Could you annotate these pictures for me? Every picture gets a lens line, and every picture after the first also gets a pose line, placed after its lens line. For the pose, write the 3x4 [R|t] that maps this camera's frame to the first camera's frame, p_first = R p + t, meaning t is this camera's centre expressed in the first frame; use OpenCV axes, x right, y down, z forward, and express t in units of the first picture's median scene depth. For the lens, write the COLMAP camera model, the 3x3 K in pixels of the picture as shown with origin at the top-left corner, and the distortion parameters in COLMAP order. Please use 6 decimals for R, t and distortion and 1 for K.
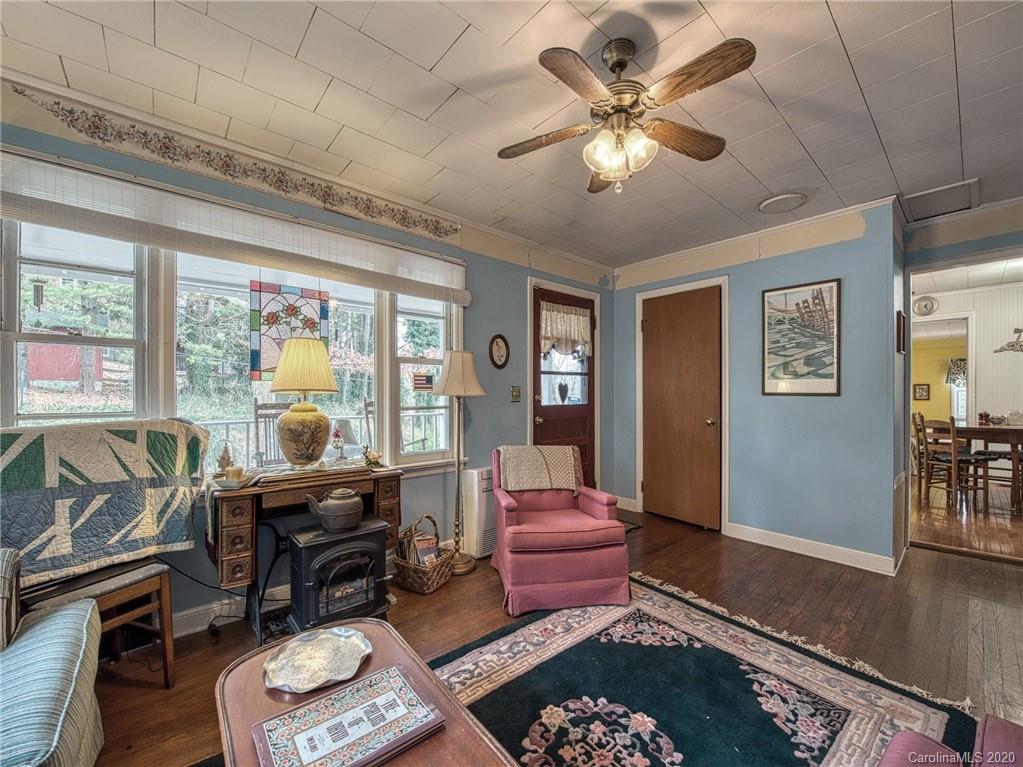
lens RADIAL K [[408.0, 0, 510.2], [0, 408.0, 396.5], [0, 0, 1]] dist [-0.019520, -0.000134]
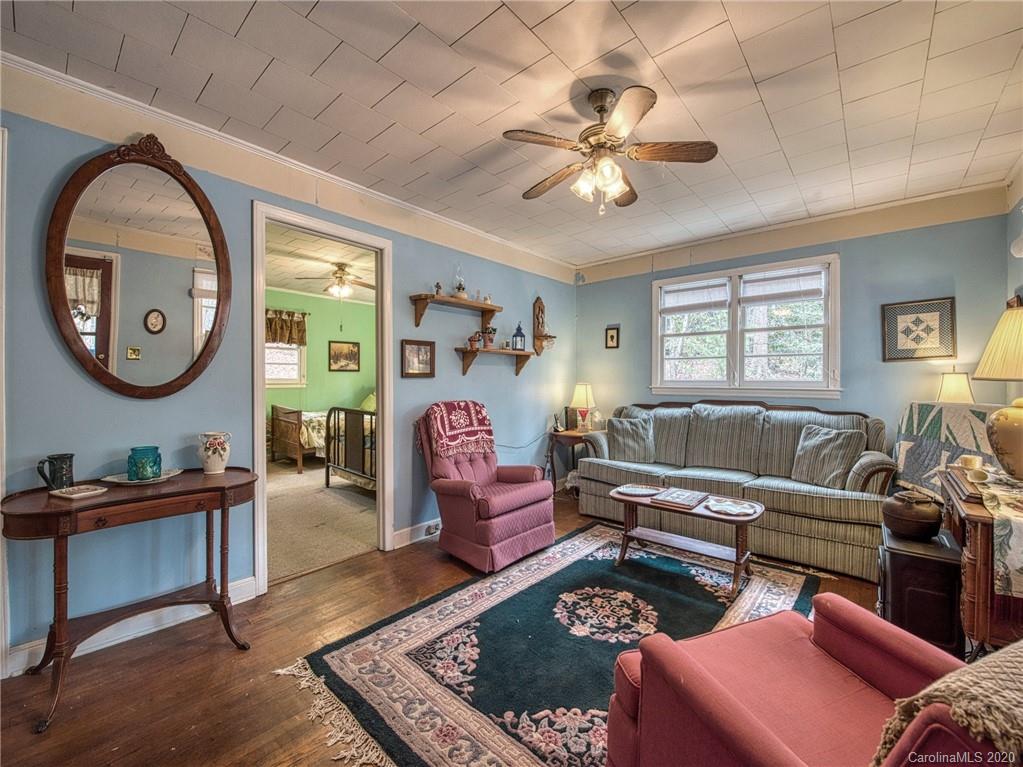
lens RADIAL K [[417.5, 0, 511.5], [0, 417.5, 383.5], [0, 0, 1]] dist [-0.021290, -0.000094]
pose [[-0.989228, -0.001389, -0.146373, 0.645245], [-0.004161, 0.999818, 0.018636, -0.019860], [0.146321, 0.019044, -0.989054, 1.971613]]
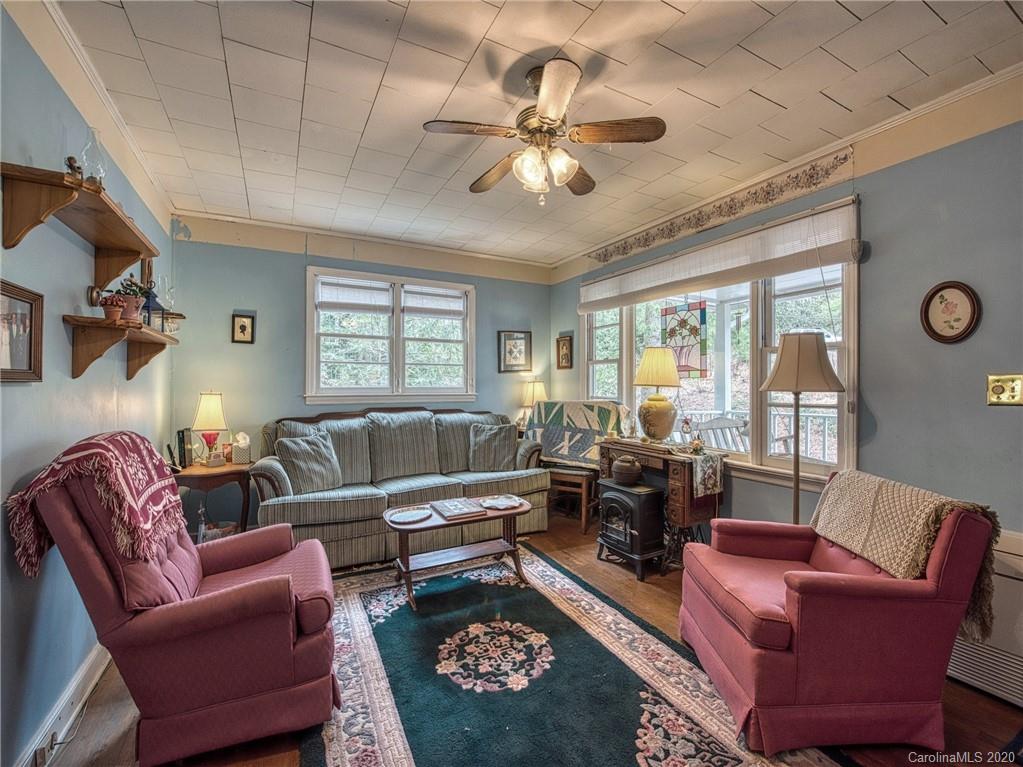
lens RADIAL K [[439.1, 0, 510.9], [0, 439.1, 385.5], [0, 0, 1]] dist [-0.012881, -0.000174]
pose [[-0.218863, -0.003173, -0.975751, 1.306609], [-0.008034, 0.999967, -0.001450, -0.010228], [0.975723, 0.007521, -0.218881, 1.066813]]
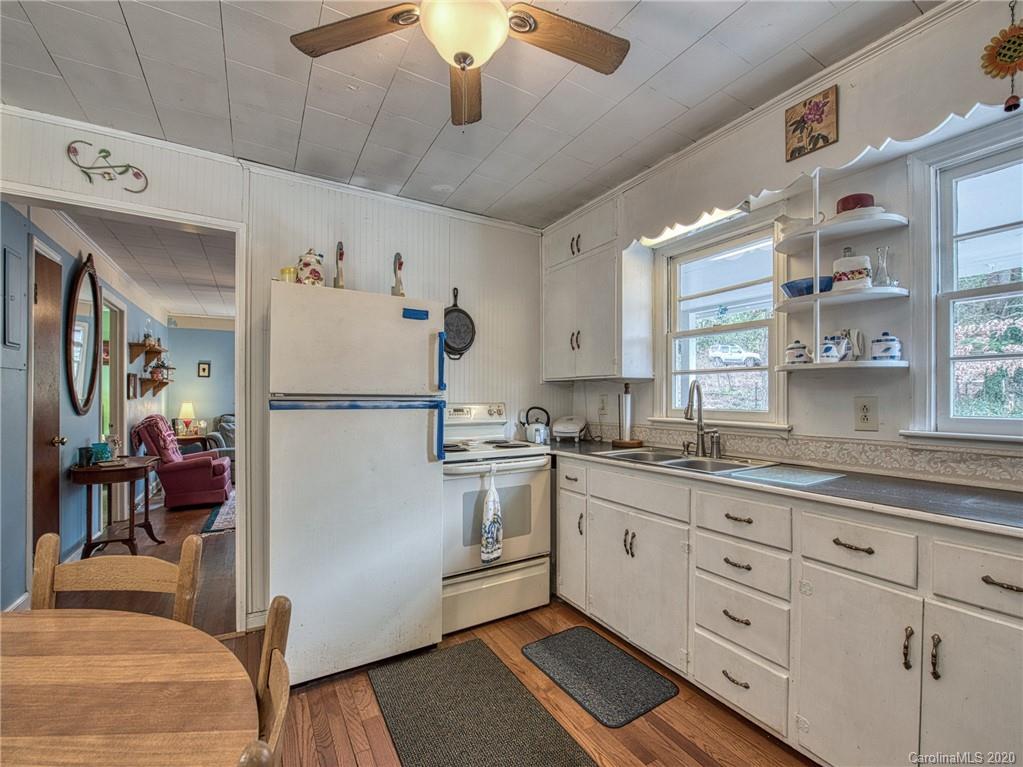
lens RADIAL K [[426.9, 0, 511.9], [0, 426.9, 395.3], [0, 0, 1]] dist [-0.018720, -0.000042]
pose [[-0.169200, 0.000212, -0.985582, 2.989145], [-0.010553, 0.999942, 0.002026, -0.067556], [0.985525, 0.010743, -0.169188, 2.896777]]
